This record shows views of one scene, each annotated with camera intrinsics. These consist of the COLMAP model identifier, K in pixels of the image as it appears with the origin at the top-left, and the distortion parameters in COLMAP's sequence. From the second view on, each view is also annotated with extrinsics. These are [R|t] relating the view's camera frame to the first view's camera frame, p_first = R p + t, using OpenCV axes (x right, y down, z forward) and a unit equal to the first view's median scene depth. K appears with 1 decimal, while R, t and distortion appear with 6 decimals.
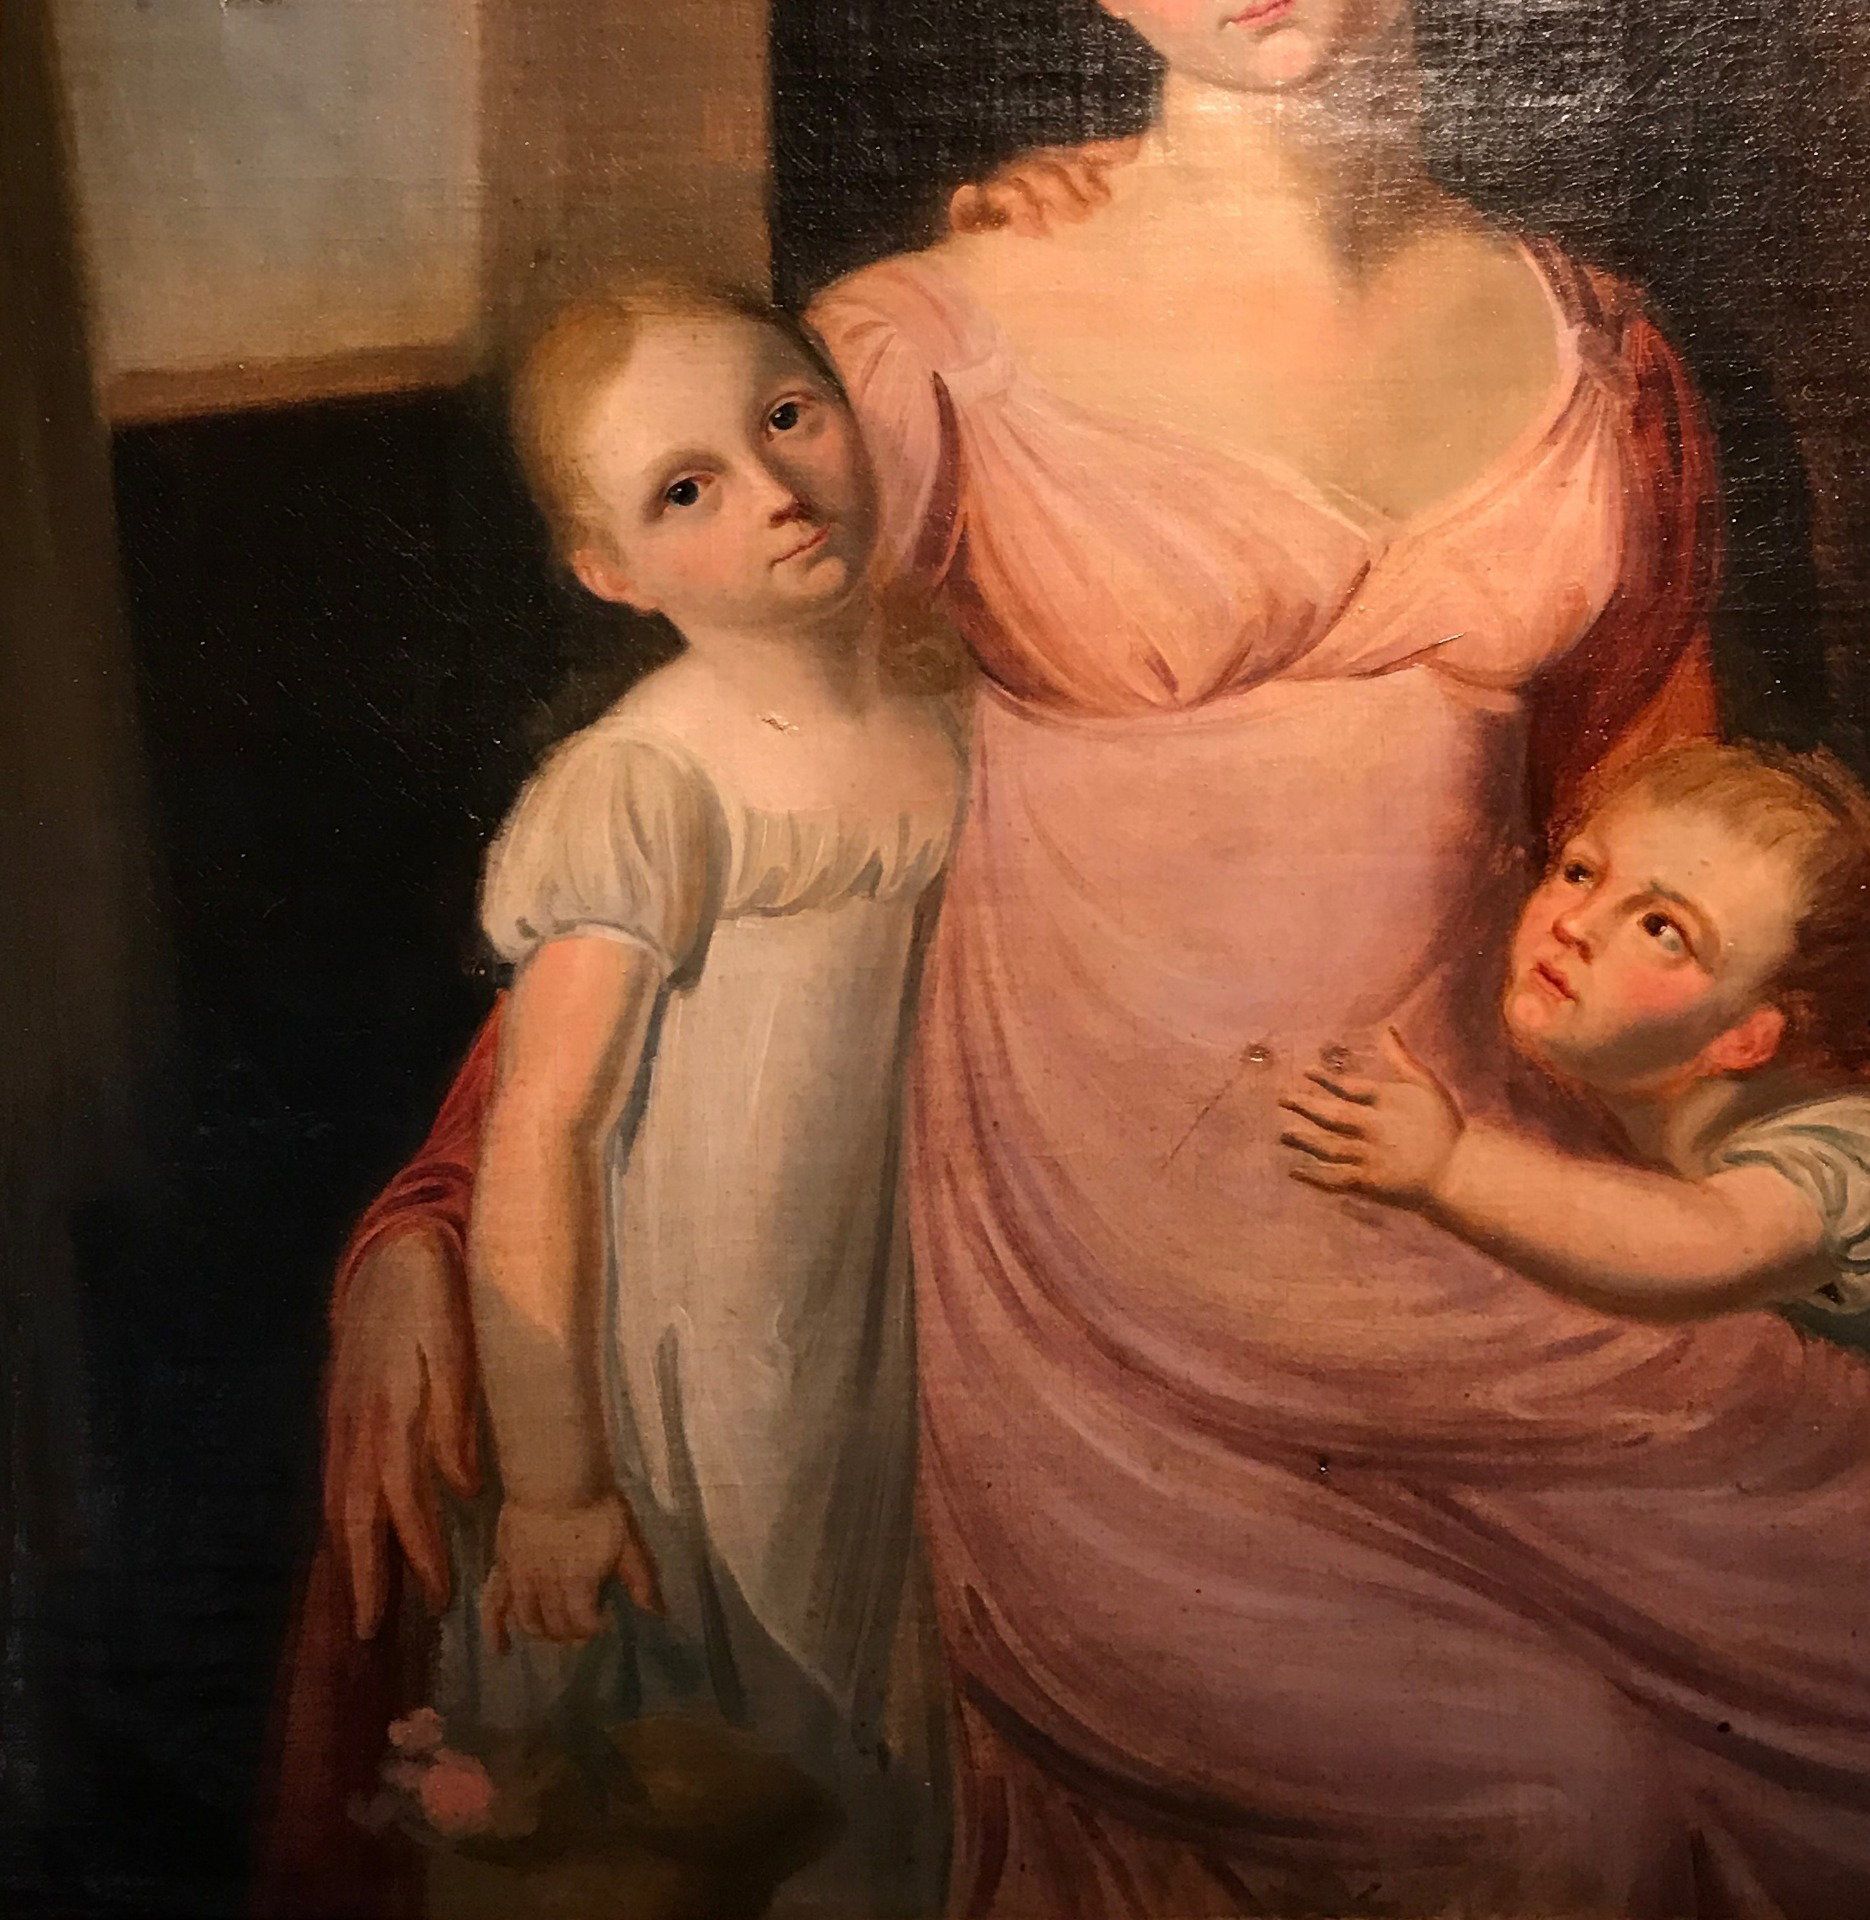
lens RADIAL K [[2905.3, 0, 936.8], [0, 2905.3, 954.9], [0, 0, 1]] dist [0.087543, 0.000000]
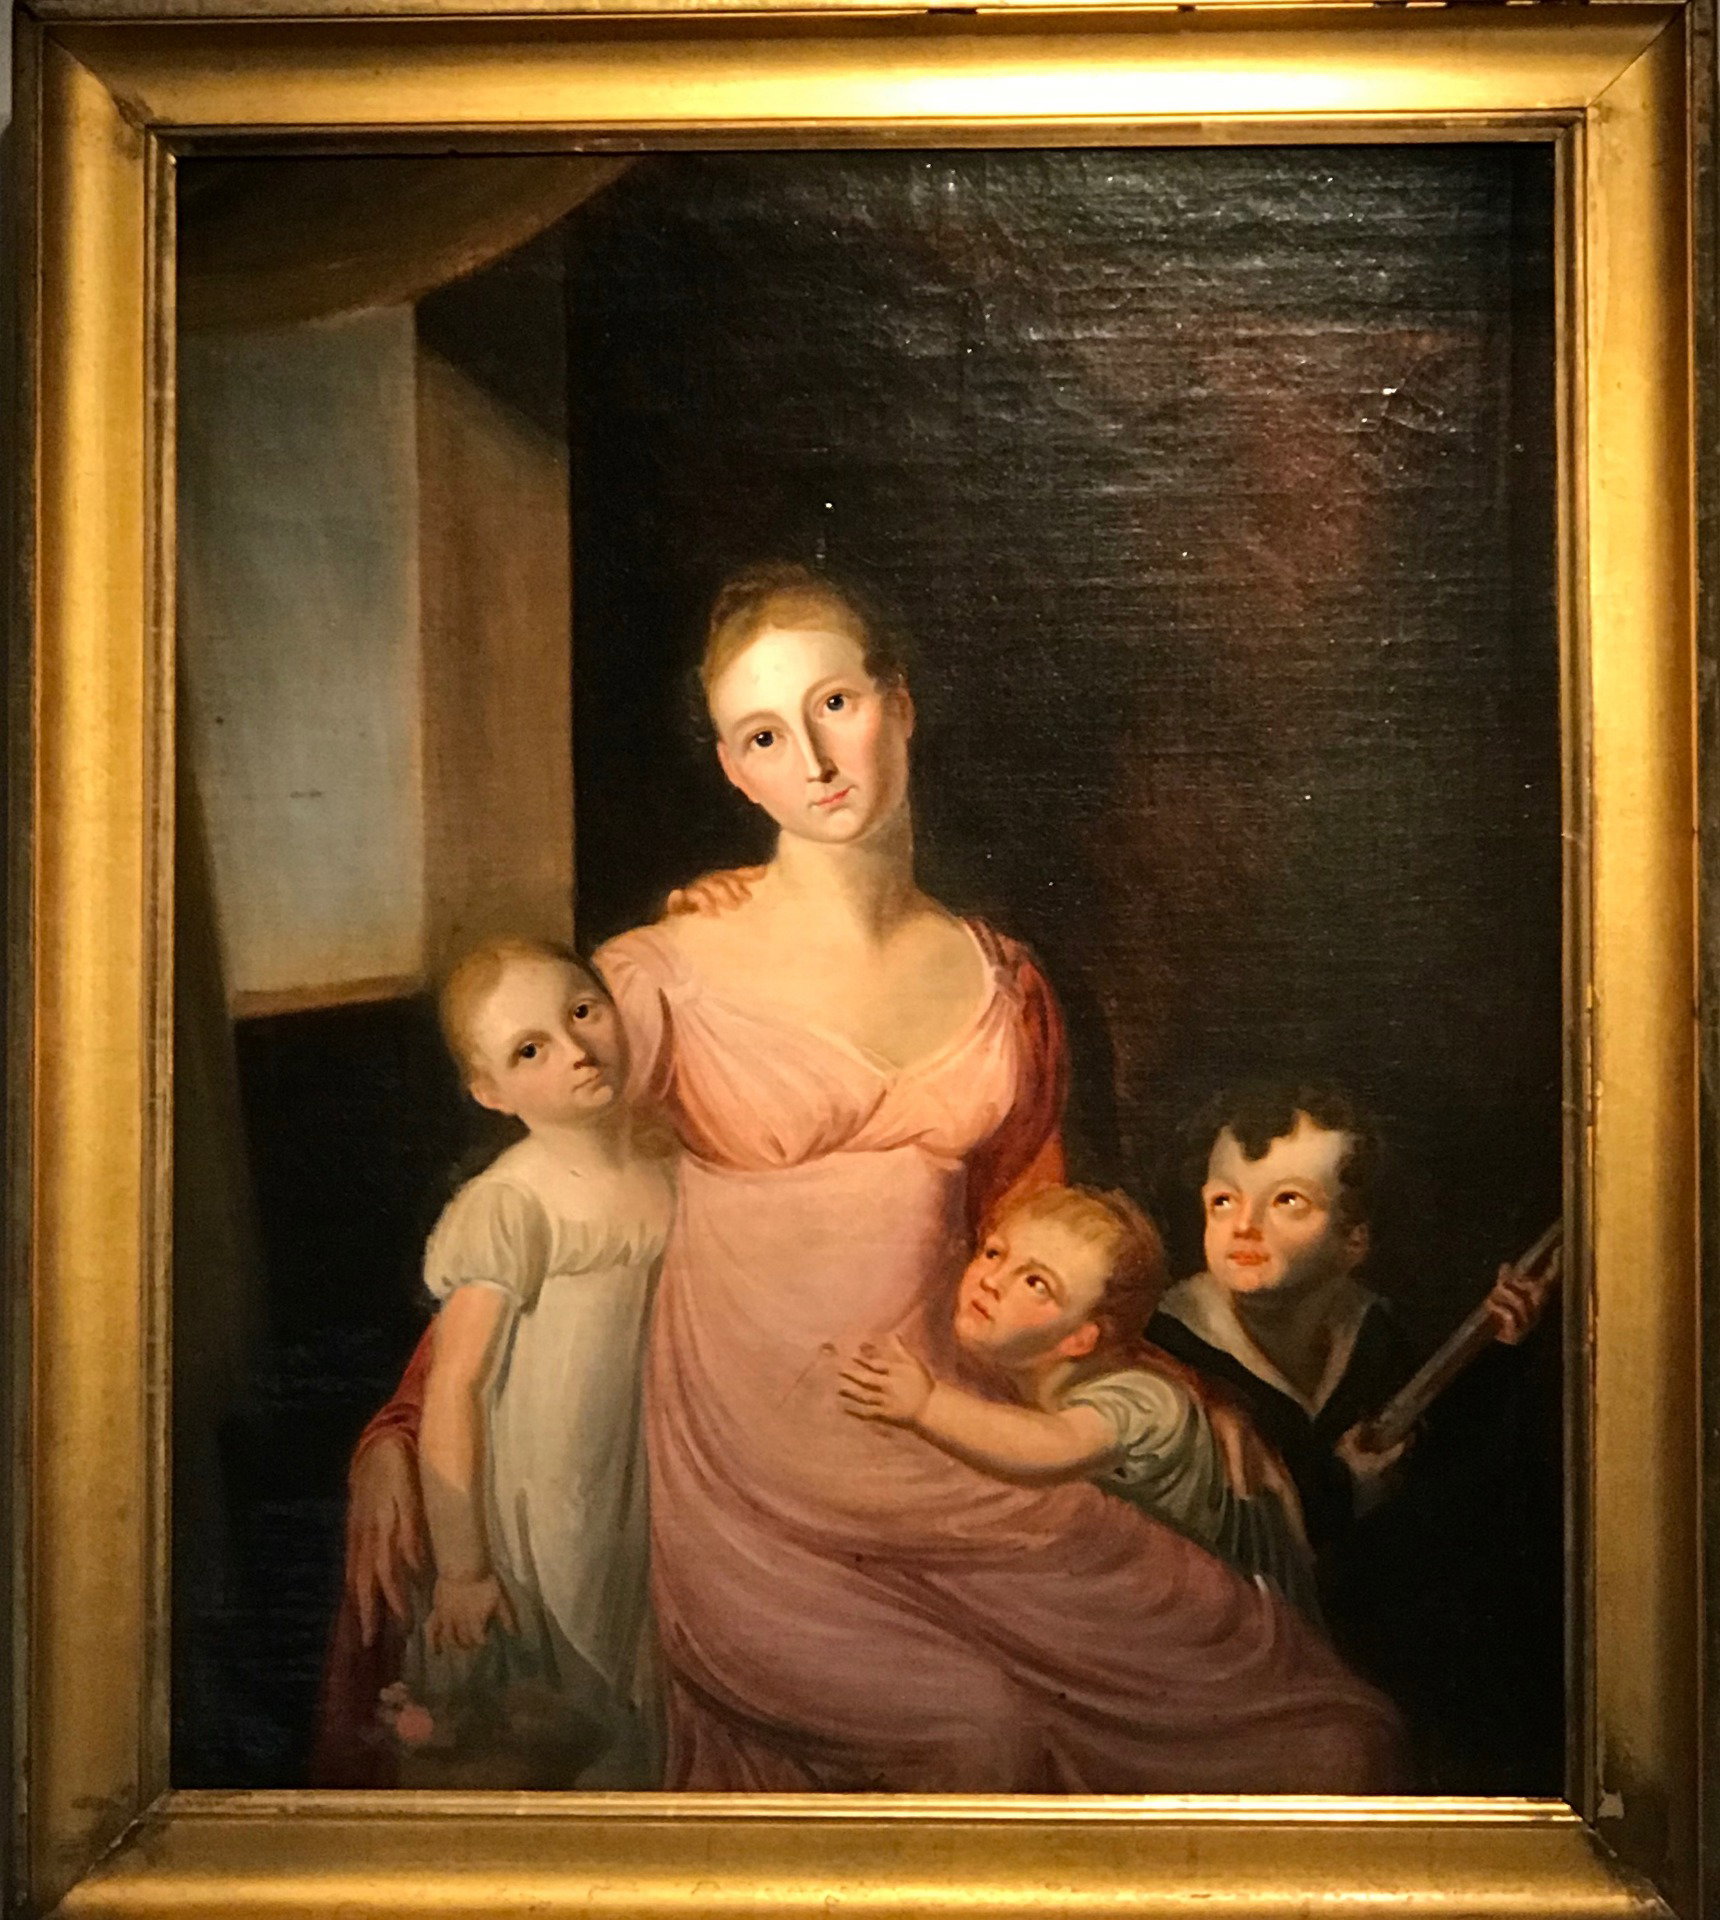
lens RADIAL K [[6595.7, 0, 860.1], [0, 6595.7, 962.2], [0, 0, 1]] dist [-0.113916, 0.000000]
pose [[0.996808, -0.001003, -0.079825, 0.477738], [0.001864, 0.999941, 0.010713, -0.265441], [0.079809, -0.010828, 0.996751, -3.309279]]
